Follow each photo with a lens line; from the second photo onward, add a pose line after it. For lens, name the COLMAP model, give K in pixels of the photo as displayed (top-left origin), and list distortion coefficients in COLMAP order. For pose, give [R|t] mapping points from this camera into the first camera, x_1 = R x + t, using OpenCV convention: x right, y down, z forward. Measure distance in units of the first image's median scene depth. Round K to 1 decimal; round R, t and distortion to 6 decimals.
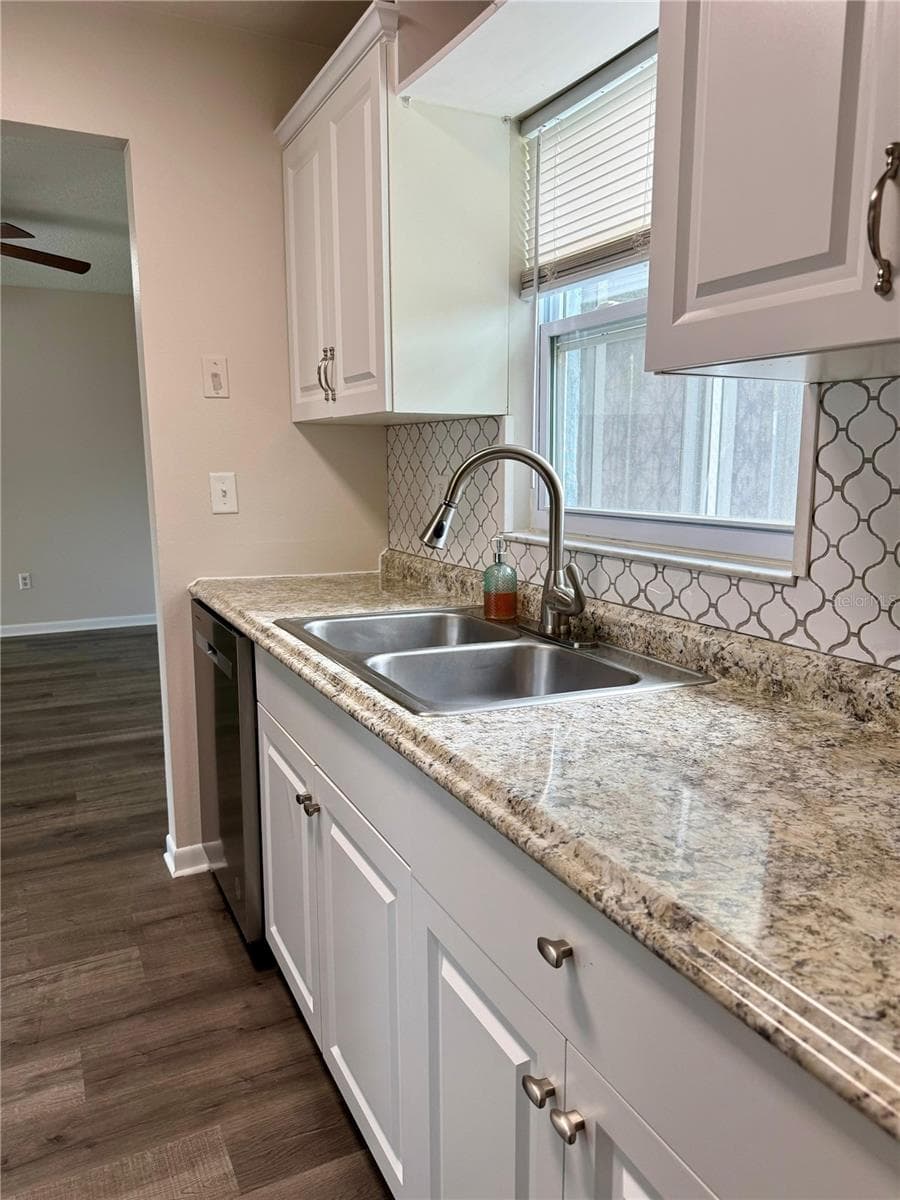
lens RADIAL K [[851.0, 0, 452.9], [0, 851.0, 612.1], [0, 0, 1]] dist [0.046941, -0.059106]
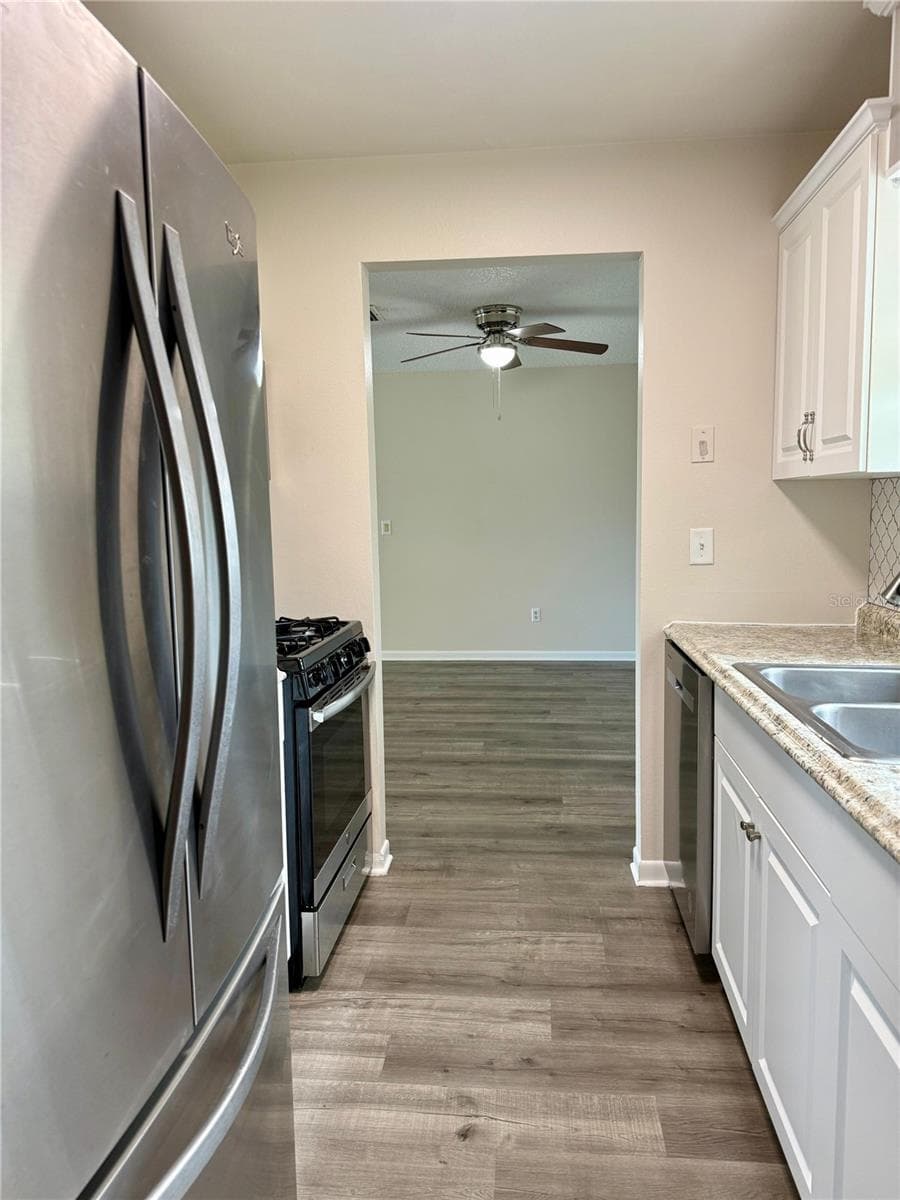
lens RADIAL K [[851.0, 0, 440.5], [0, 851.0, 603.5], [0, 0, 1]] dist [0.046941, -0.059106]
pose [[0.838325, 0.044770, -0.543329, 0.065910], [-0.076444, 0.996429, -0.035845, 0.000566], [0.539784, 0.071584, 0.838754, -0.135229]]
